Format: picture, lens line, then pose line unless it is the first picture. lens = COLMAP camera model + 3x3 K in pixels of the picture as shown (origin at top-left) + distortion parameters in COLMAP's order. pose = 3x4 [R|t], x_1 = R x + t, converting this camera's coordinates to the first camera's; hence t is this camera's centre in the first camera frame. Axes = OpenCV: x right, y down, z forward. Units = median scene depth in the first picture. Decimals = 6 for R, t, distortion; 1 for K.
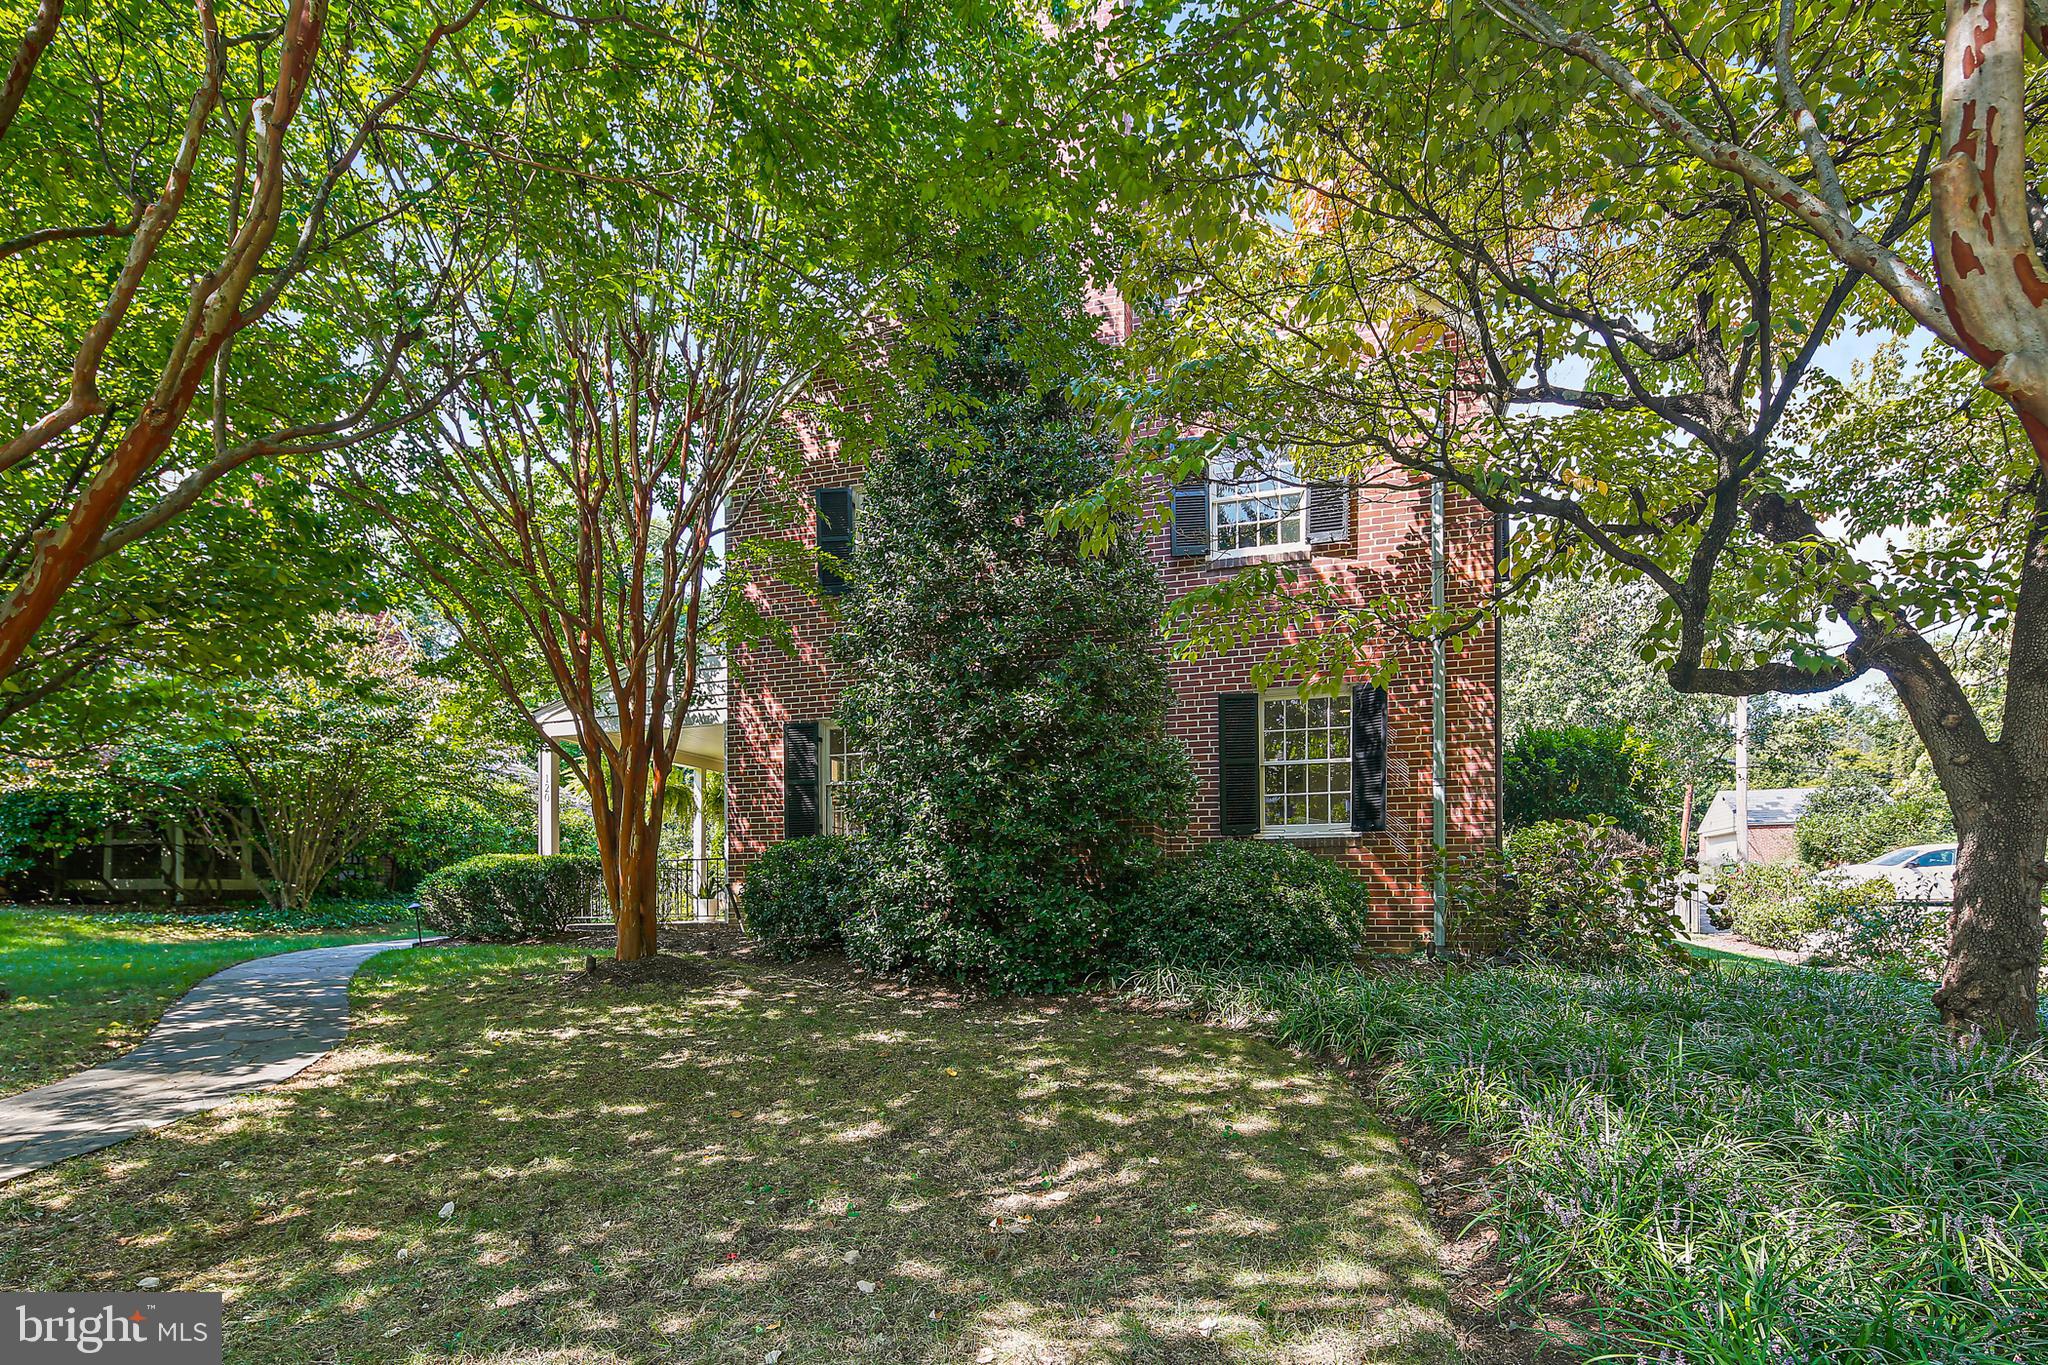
lens RADIAL K [[1020.2, 0, 1025.9], [0, 1020.2, 686.3], [0, 0, 1]] dist [0.003692, -0.000028]
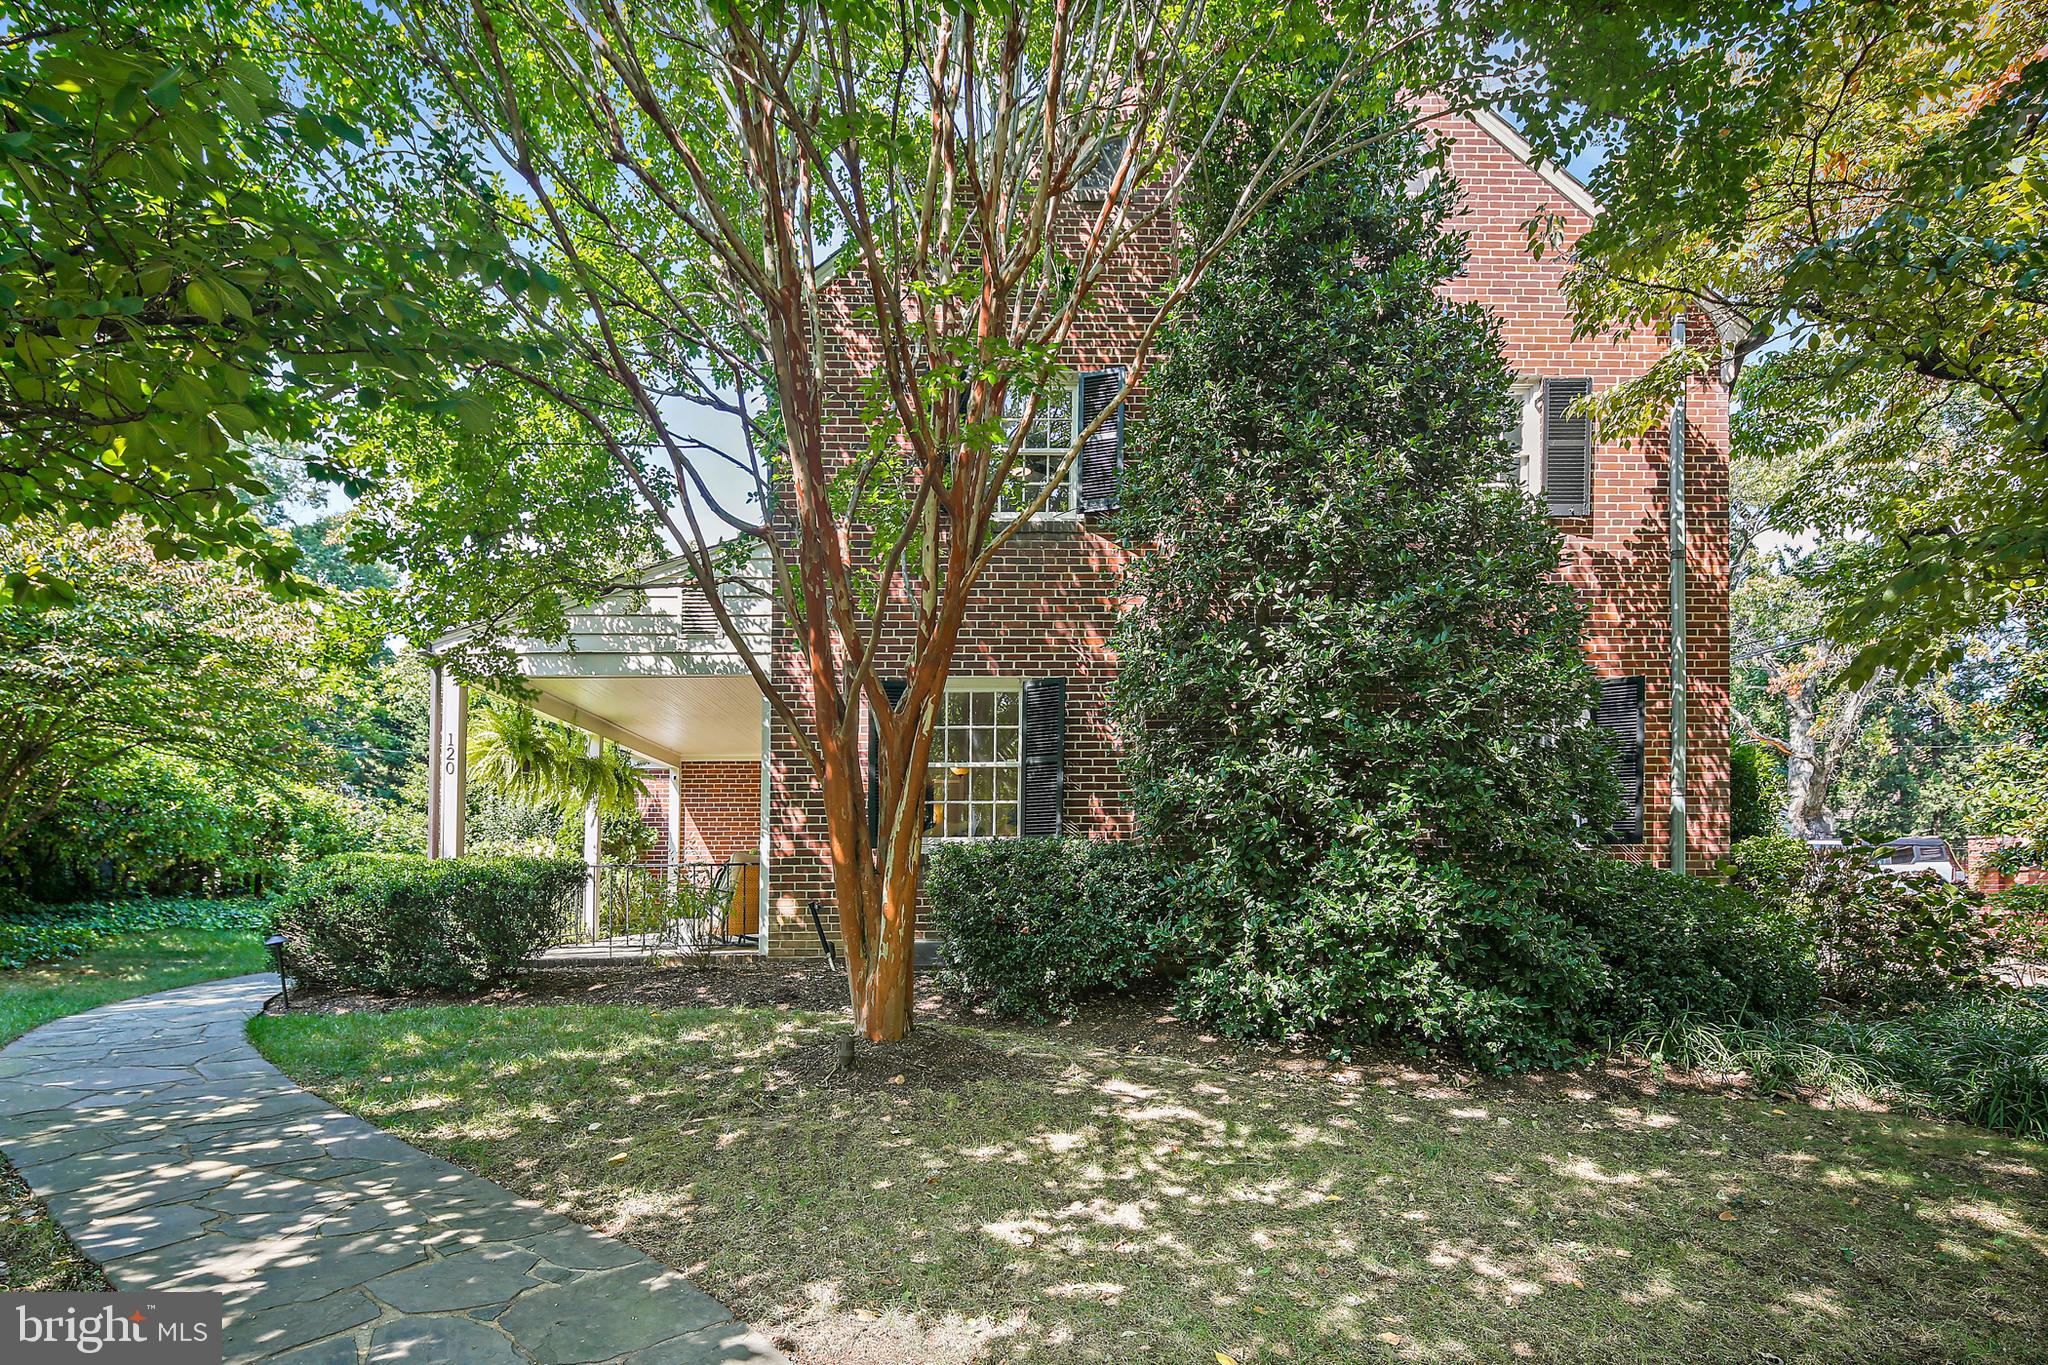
lens RADIAL K [[1020.2, 0, 1023.1], [0, 1020.2, 678.3], [0, 0, 1]] dist [0.003692, -0.000028]
pose [[0.941617, 0.069509, 0.329431, -0.446174], [-0.069306, 0.997519, -0.012374, 0.043866], [-0.329474, -0.011180, 0.944098, 0.329267]]
